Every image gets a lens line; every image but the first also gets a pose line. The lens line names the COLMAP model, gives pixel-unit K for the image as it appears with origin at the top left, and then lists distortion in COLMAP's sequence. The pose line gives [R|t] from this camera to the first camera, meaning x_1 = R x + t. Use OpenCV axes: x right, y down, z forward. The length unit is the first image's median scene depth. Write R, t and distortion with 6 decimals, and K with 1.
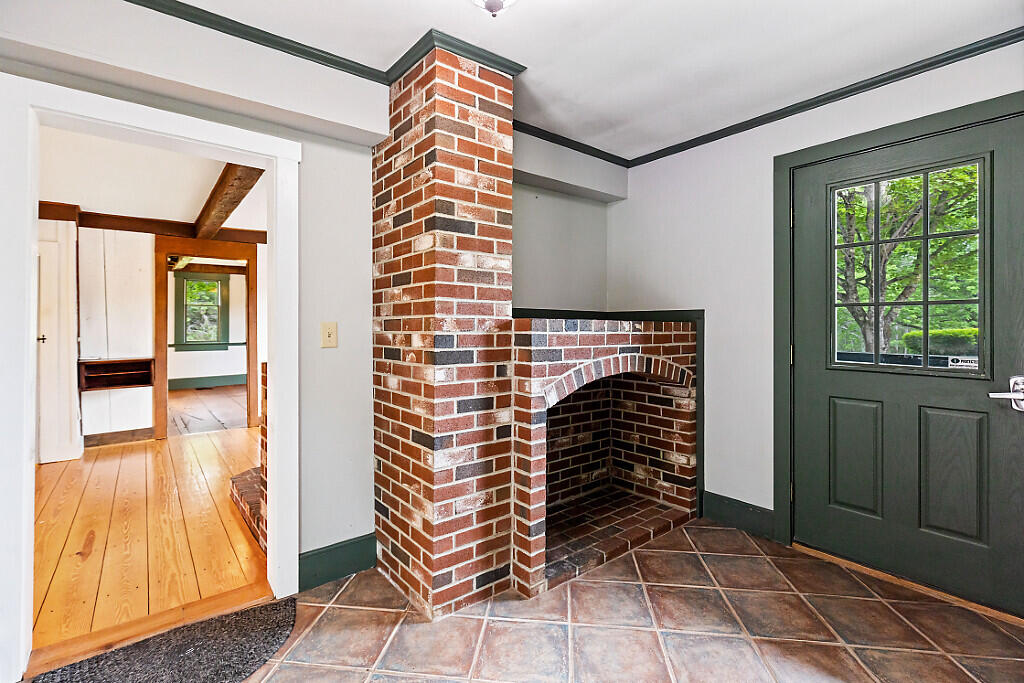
lens RADIAL K [[465.4, 0, 513.2], [0, 465.4, 324.7], [0, 0, 1]] dist [-0.000674, -0.000898]
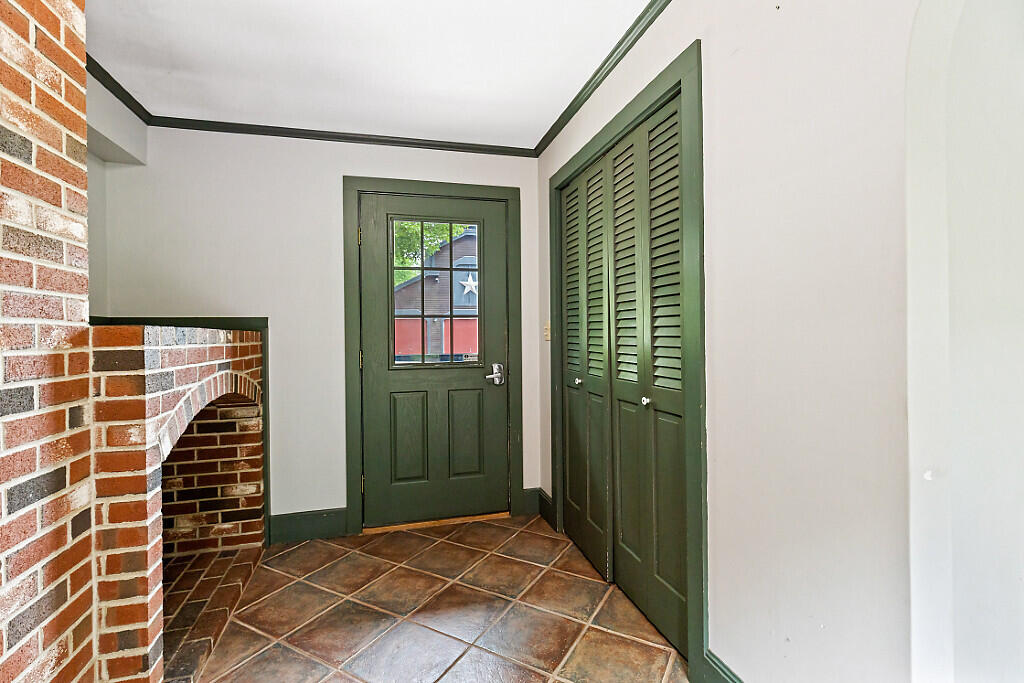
lens RADIAL K [[465.4, 0, 509.6], [0, 465.4, 335.3], [0, 0, 1]] dist [-0.000674, -0.000898]
pose [[0.401382, -0.013500, 0.915811, -0.326370], [0.013771, 0.999867, 0.008703, 0.001251], [-0.915807, 0.009118, 0.401514, 0.280571]]
